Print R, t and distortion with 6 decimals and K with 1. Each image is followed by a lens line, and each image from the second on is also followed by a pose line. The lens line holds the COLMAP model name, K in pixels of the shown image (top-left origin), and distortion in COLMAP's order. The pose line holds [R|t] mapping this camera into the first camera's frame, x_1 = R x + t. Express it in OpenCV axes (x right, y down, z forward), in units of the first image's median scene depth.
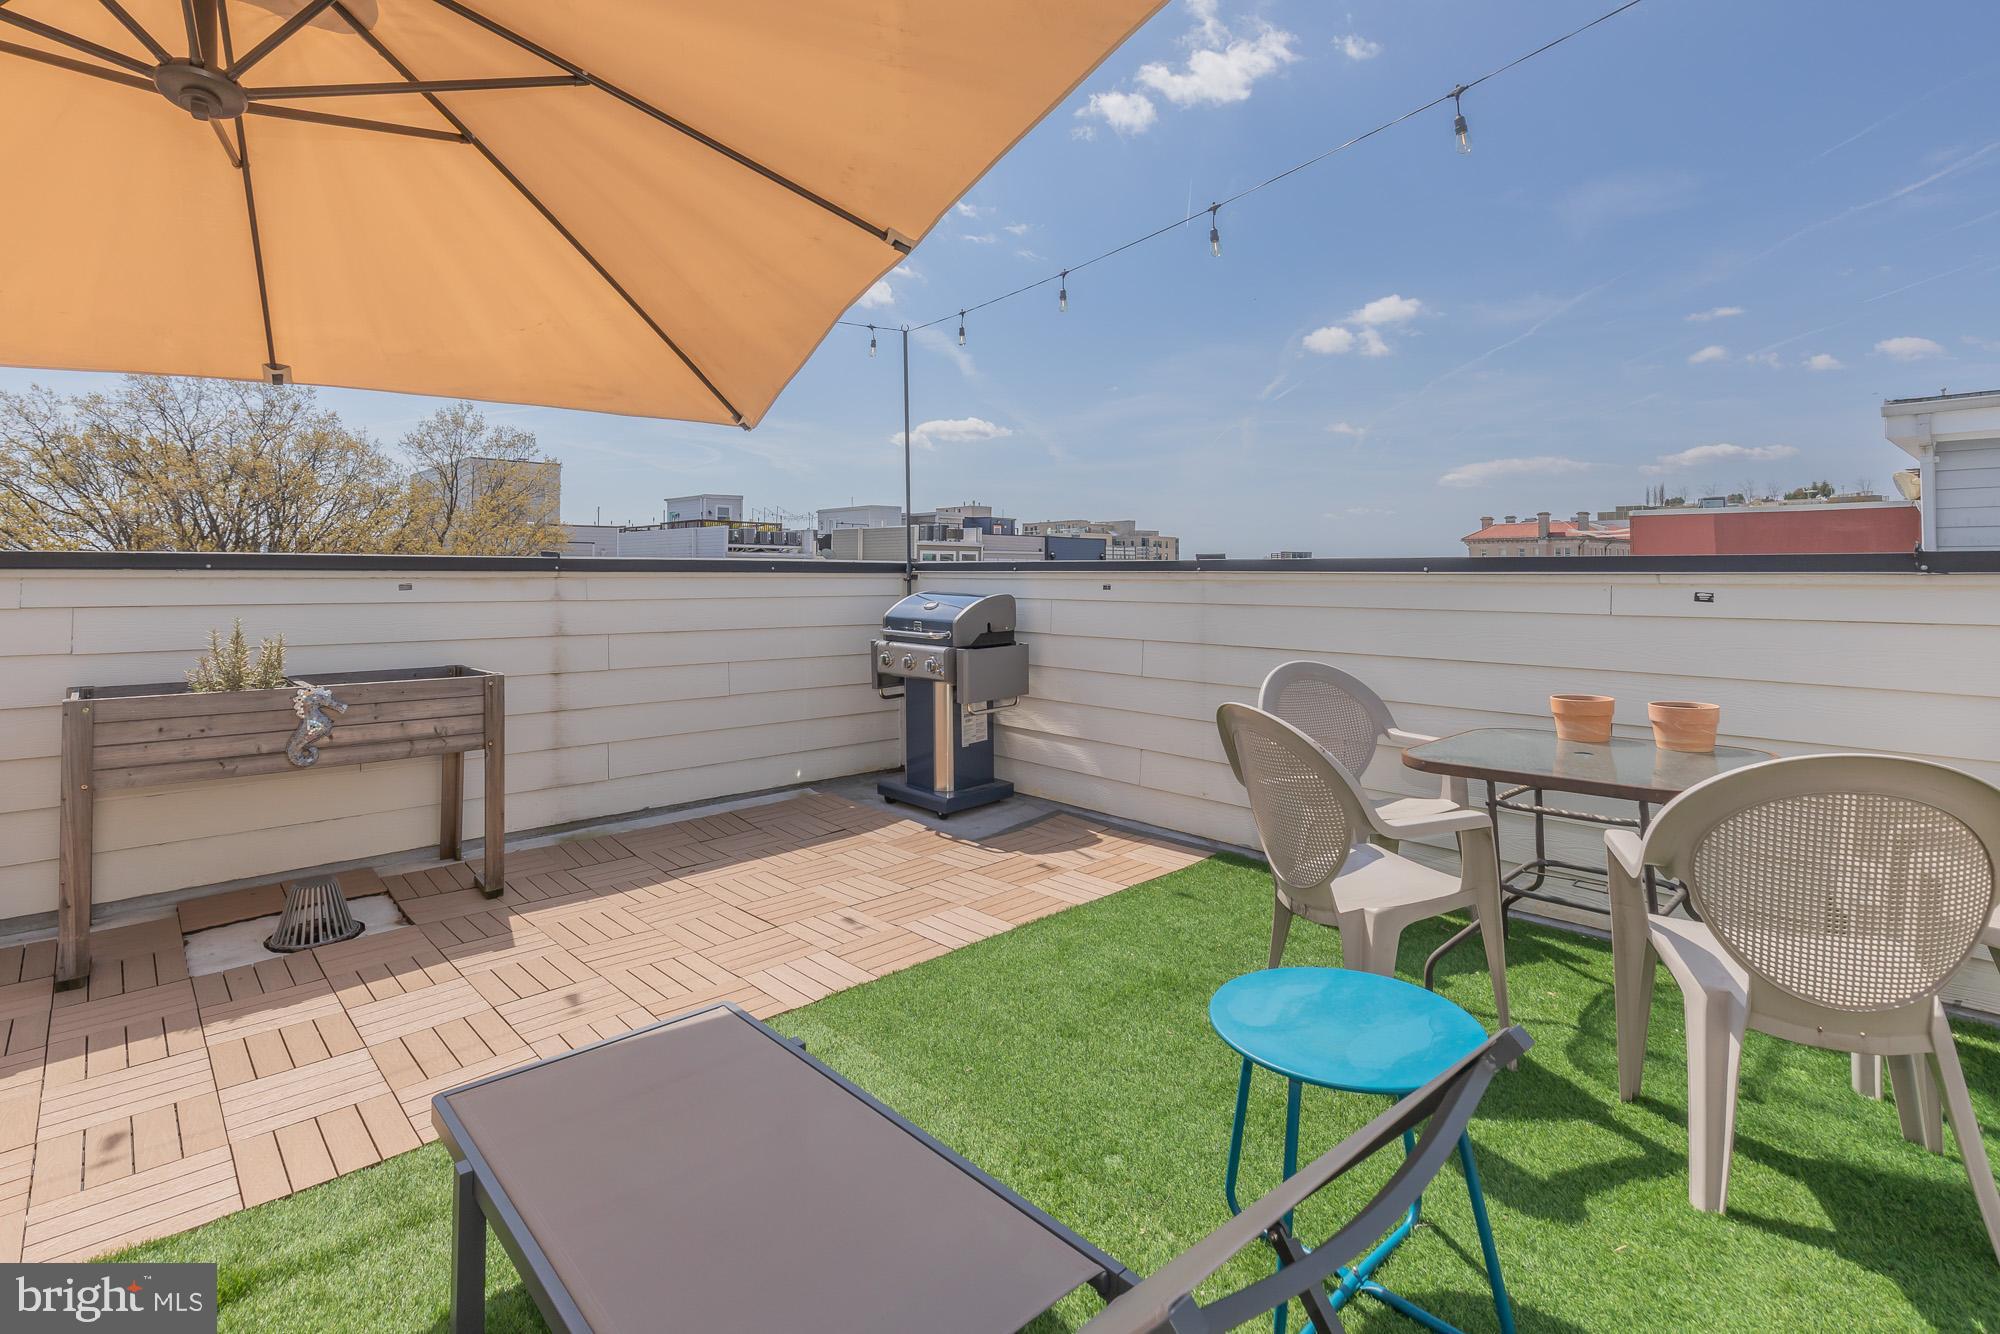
lens RADIAL K [[934.7, 0, 995.6], [0, 934.7, 583.1], [0, 0, 1]] dist [0.001434, 0.000680]
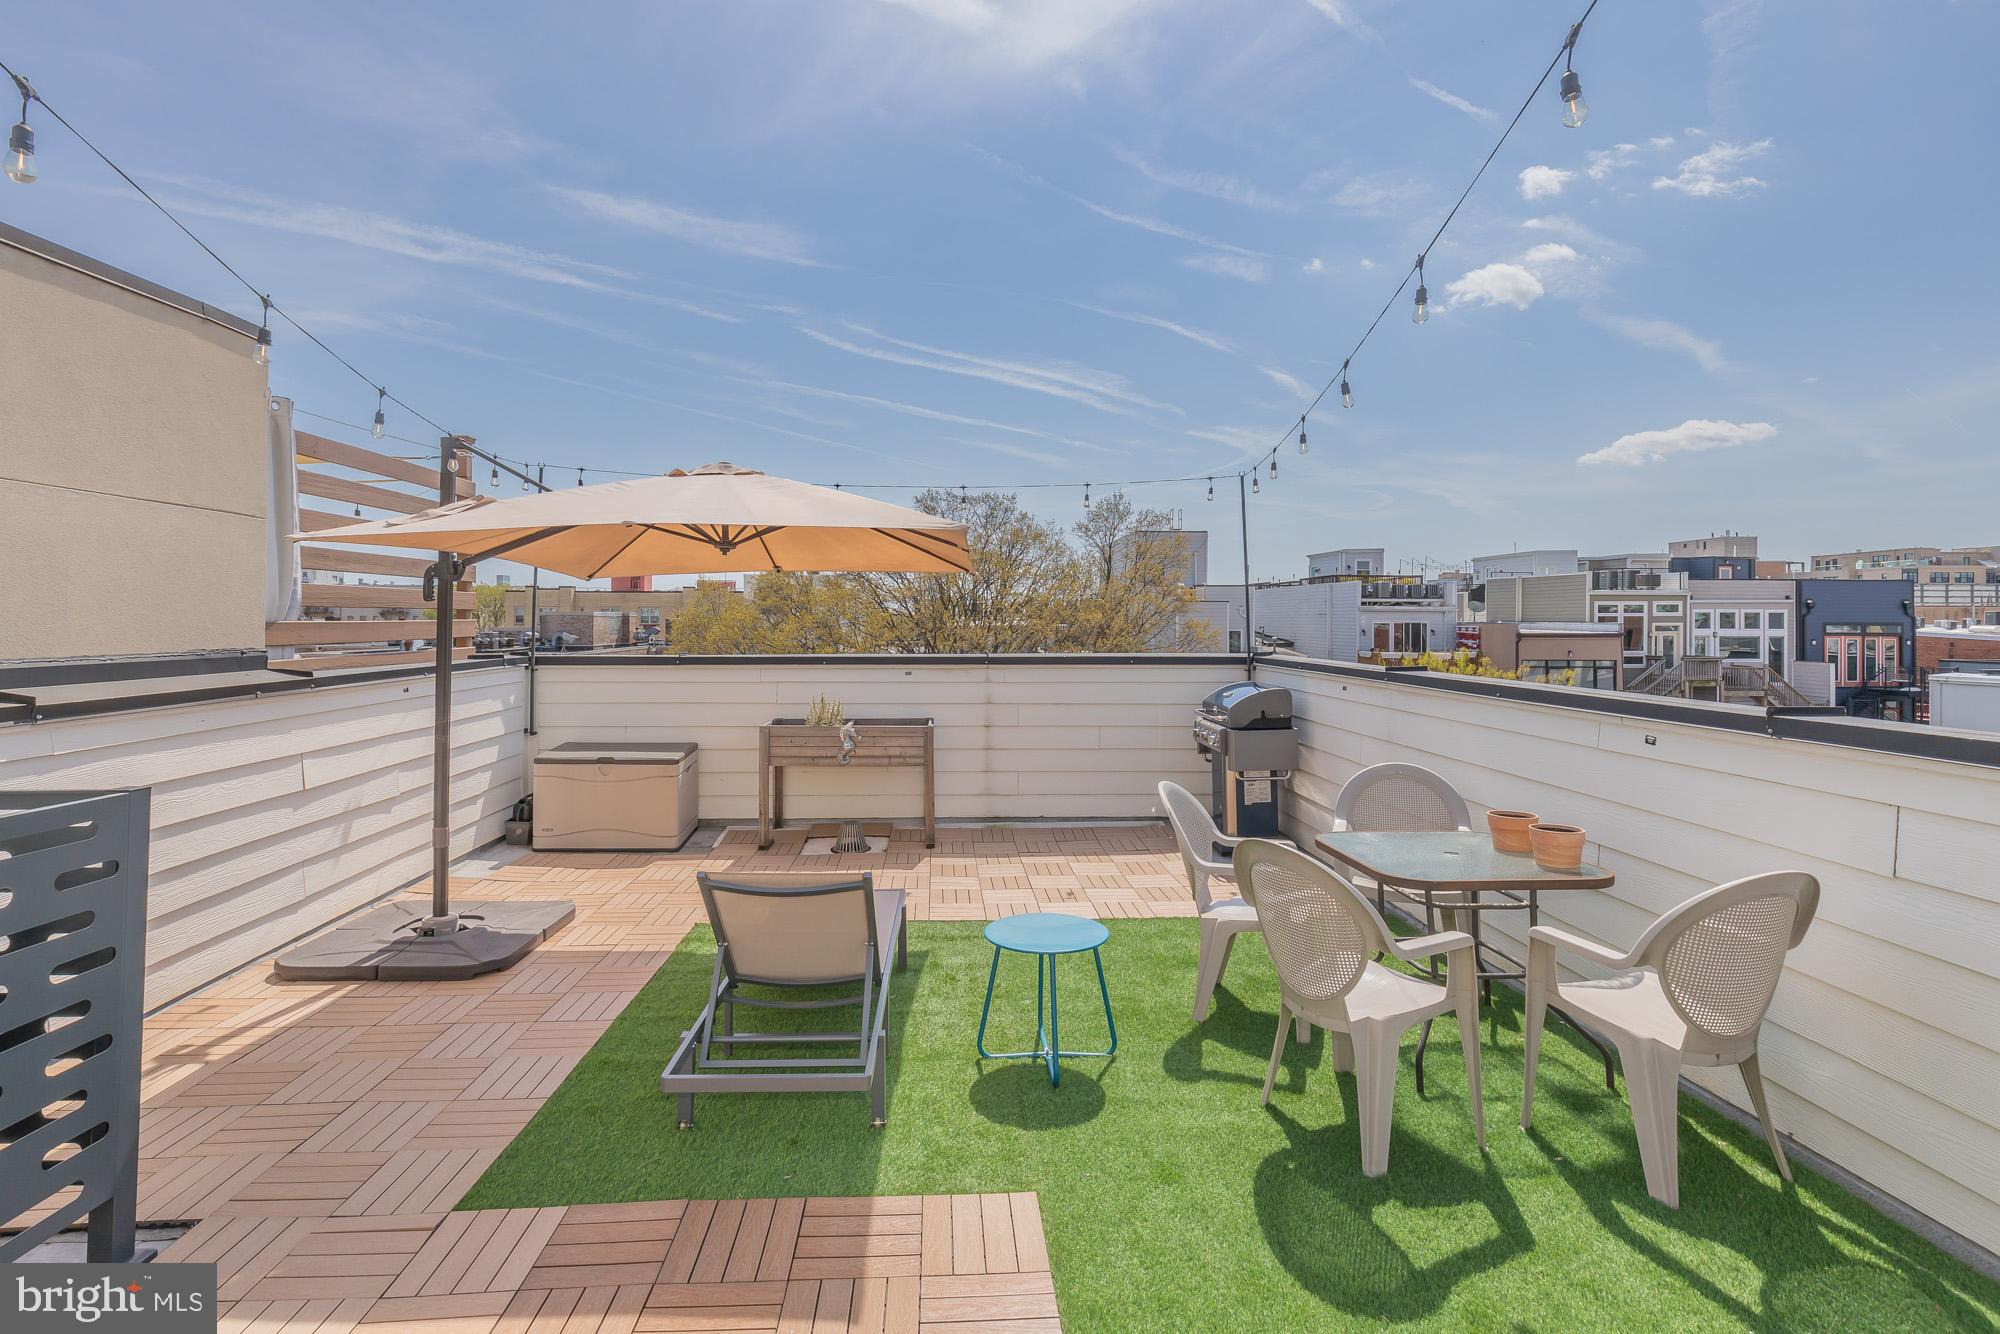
lens RADIAL K [[911.7, 0, 981.6], [0, 911.7, 646.5], [0, 0, 1]] dist [-0.016150, 0.005667]
pose [[0.759636, 0.017657, -0.650109, 0.492497], [-0.007126, 0.999797, 0.018827, -0.064511], [0.650310, -0.009669, 0.759608, -0.197586]]
